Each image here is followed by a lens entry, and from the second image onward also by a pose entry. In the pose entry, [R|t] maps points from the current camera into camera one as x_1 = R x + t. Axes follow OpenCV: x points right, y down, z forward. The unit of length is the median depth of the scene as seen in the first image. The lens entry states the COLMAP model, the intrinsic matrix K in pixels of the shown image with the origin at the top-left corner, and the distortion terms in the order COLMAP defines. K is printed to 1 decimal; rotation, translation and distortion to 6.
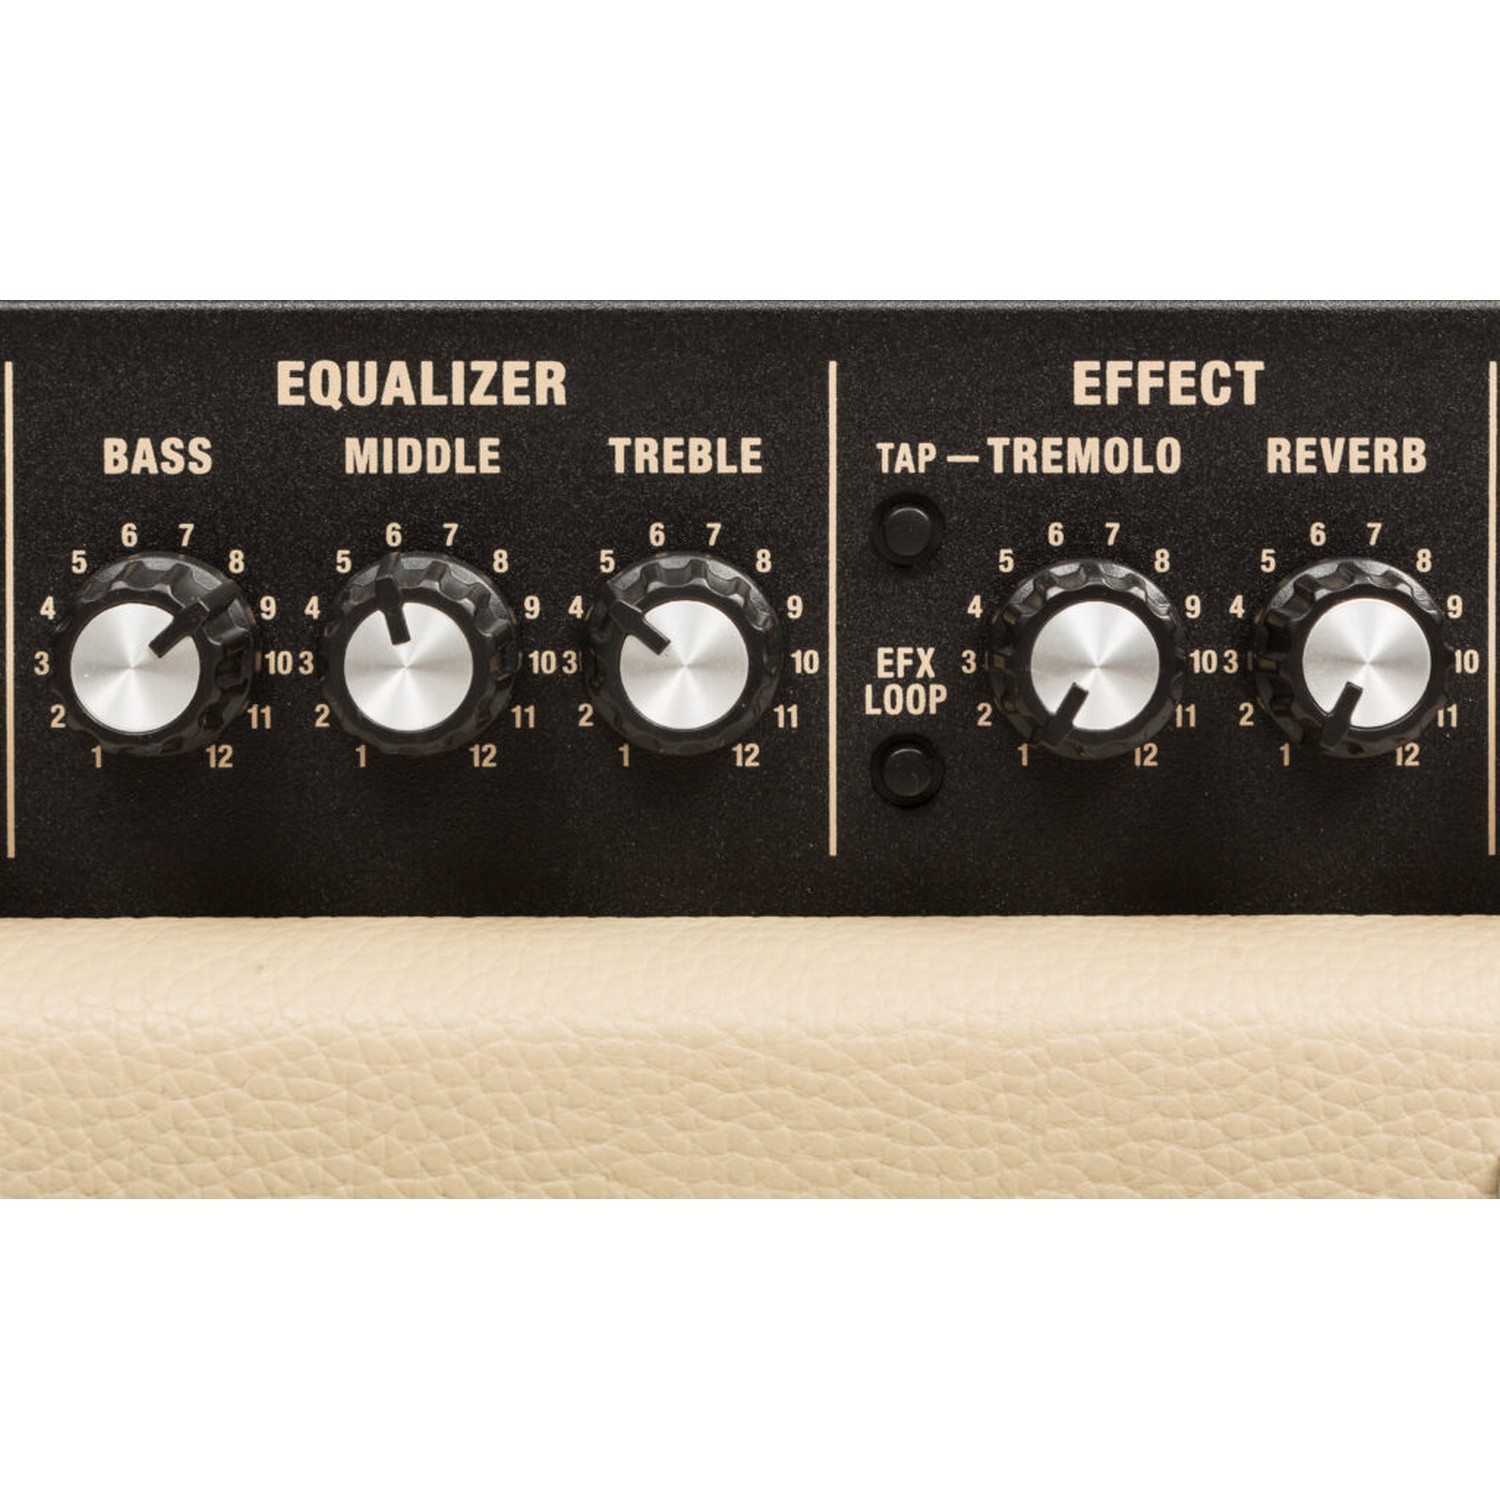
lens RADIAL K [[5742.8, 0, 750.0], [0, 5742.8, 748.4], [0, 0, 1]] dist [-0.009013, 0.000000]
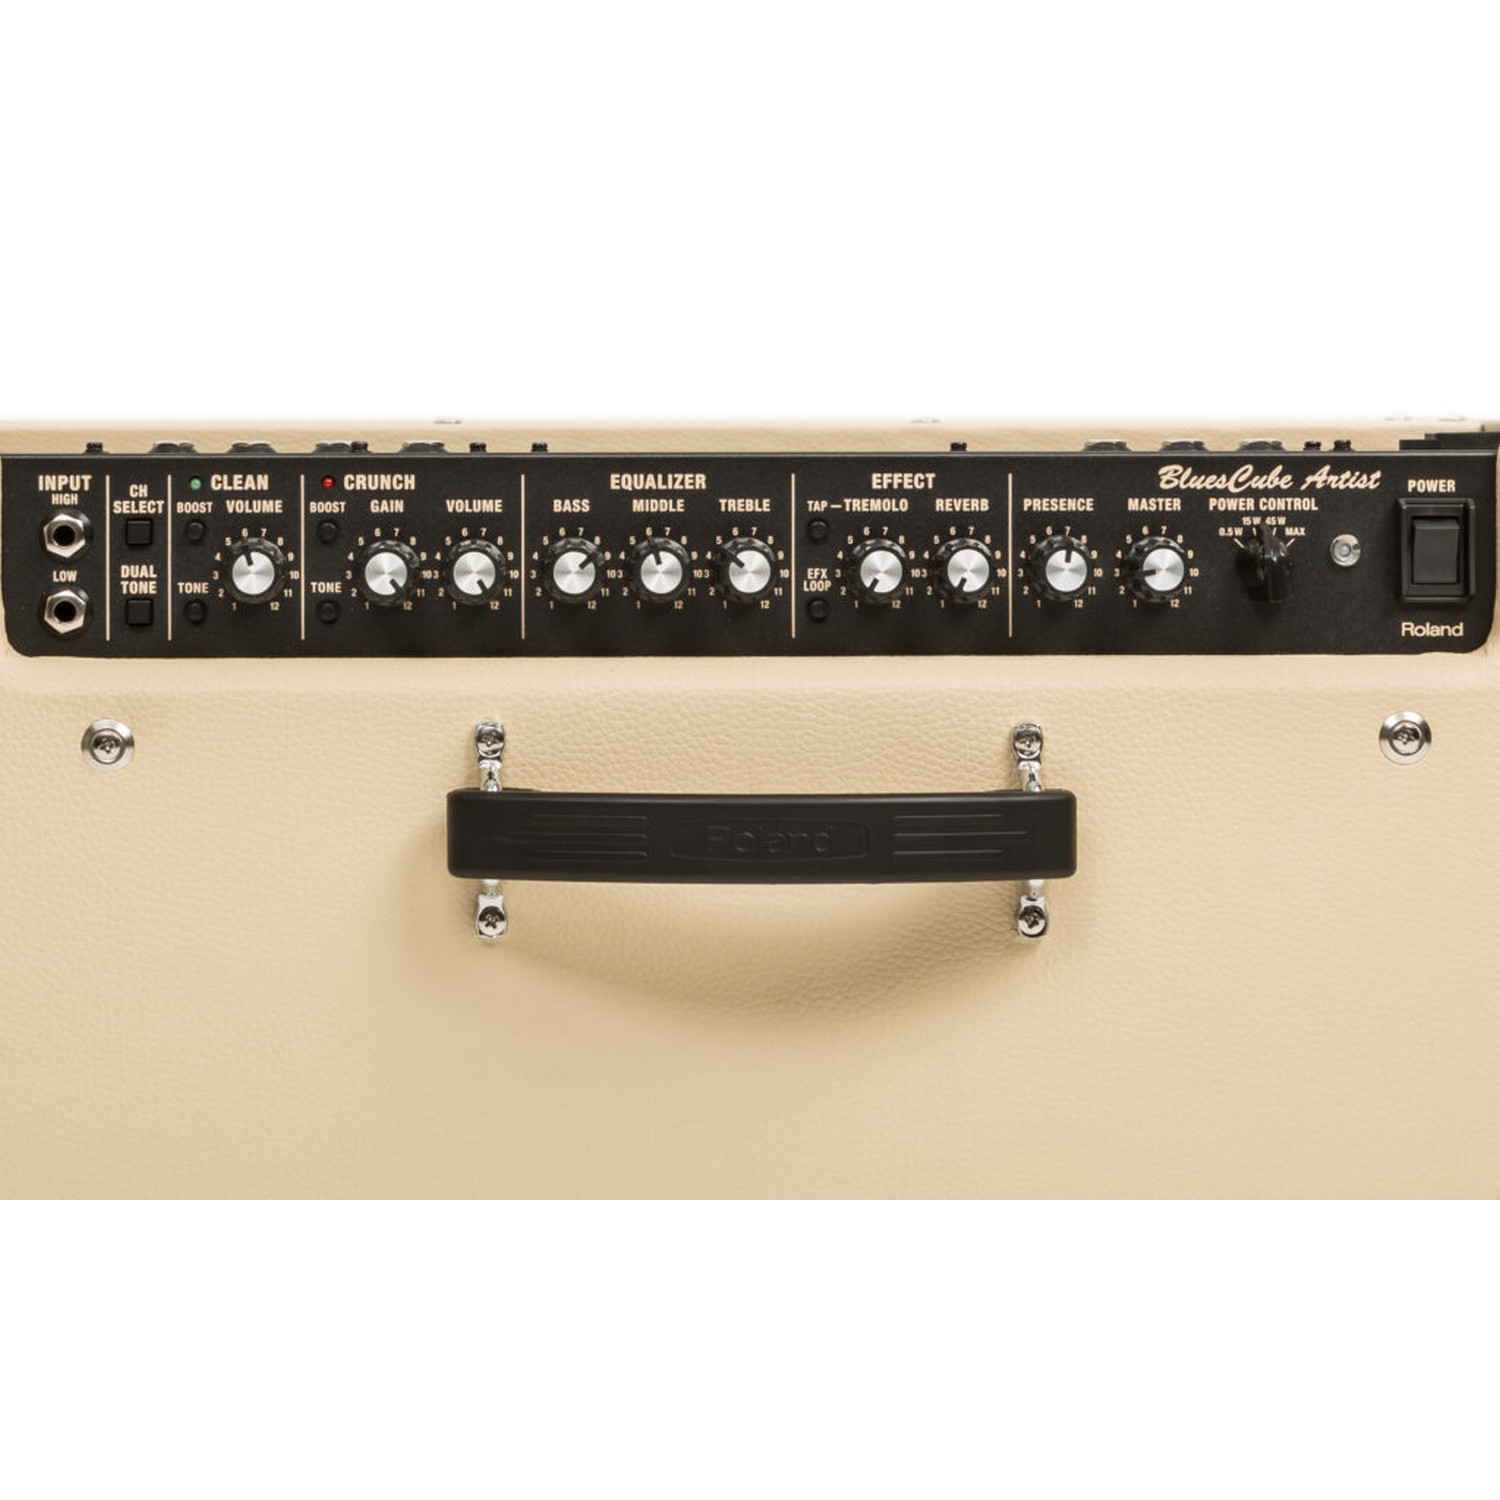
lens RADIAL K [[3440.7, 0, 747.5], [0, 3440.7, 754.3], [0, 0, 1]] dist [-0.014645, 0.000000]
pose [[0.999347, -0.004581, 0.035847, -0.076643], [0.004136, 0.999913, 0.012500, 0.058640], [-0.035901, -0.012344, 0.999279, -0.829471]]
